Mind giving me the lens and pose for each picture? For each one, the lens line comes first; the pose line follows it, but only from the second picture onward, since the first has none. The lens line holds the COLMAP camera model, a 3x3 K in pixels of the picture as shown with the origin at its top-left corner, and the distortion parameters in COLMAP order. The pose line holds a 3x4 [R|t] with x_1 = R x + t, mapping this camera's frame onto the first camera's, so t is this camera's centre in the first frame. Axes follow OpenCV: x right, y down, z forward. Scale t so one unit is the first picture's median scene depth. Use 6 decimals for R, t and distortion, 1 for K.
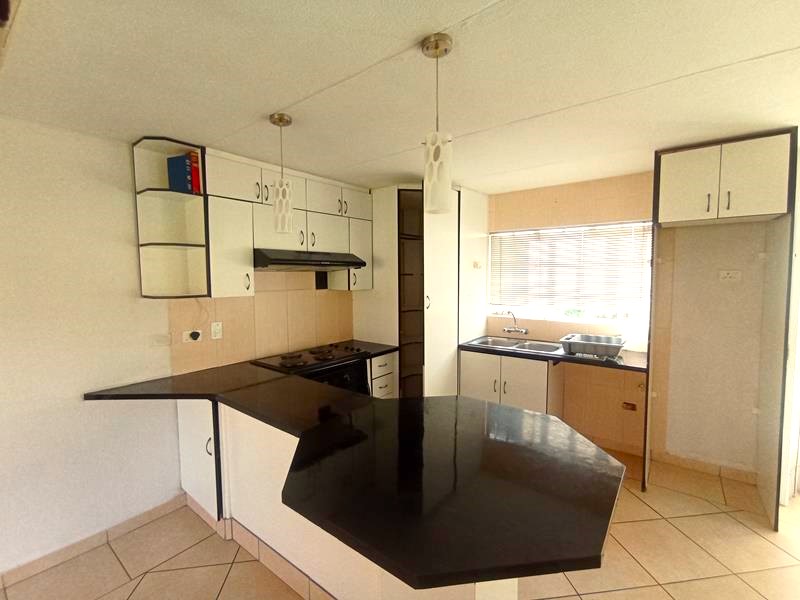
lens RADIAL K [[366.1, 0, 400.0], [0, 366.1, 300.0], [0, 0, 1]] dist [-0.004102, 0.000565]
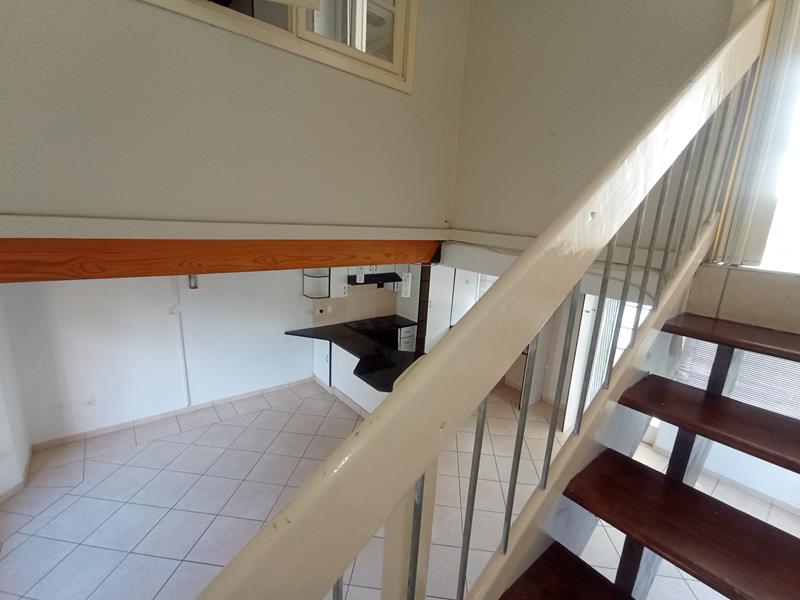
lens RADIAL K [[371.7, 0, 390.1], [0, 371.7, 300.7], [0, 0, 1]] dist [0.023776, 0.000338]
pose [[0.966646, 0.111033, -0.230797, 0.330611], [-0.073555, 0.983531, 0.165095, -0.330396], [0.245327, -0.142612, 0.958894, -0.965759]]
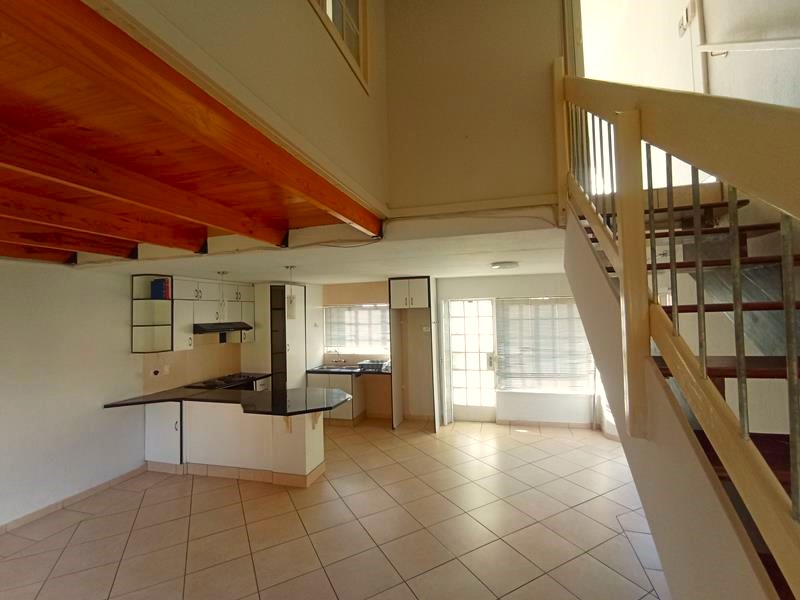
lens RADIAL K [[366.1, 0, 400.0], [0, 366.1, 300.0], [0, 0, 1]] dist [-0.004102, 0.000565]
pose [[0.930395, -0.003303, 0.366543, -0.082408], [0.043912, 0.993763, -0.102507, -0.019511], [-0.363918, 0.111467, 0.924737, -1.015929]]
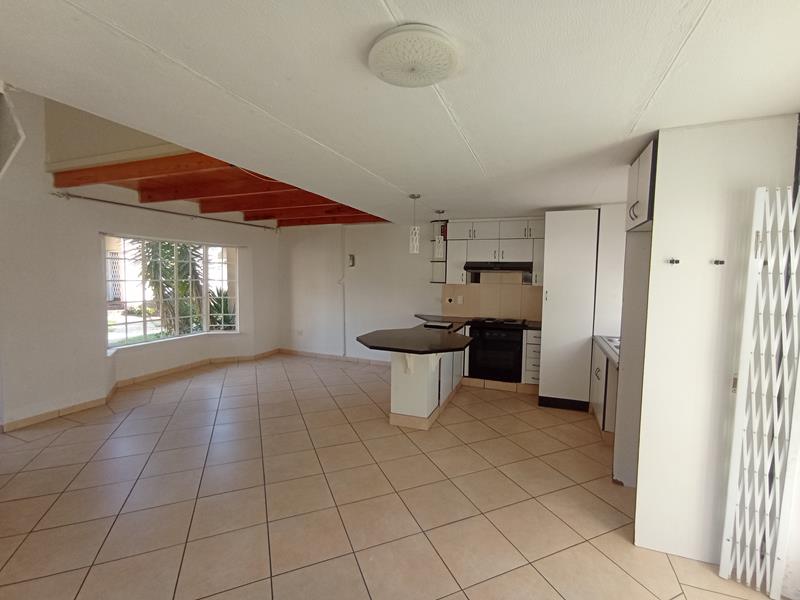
lens RADIAL K [[358.3, 0, 400.0], [0, 358.3, 300.0], [0, 0, 1]] dist [-0.001172, 0.000146]
pose [[0.282891, 0.082712, -0.955579, 1.277587], [-0.085952, 0.994453, 0.060631, -0.012363], [0.955293, 0.064982, 0.288431, 0.050099]]
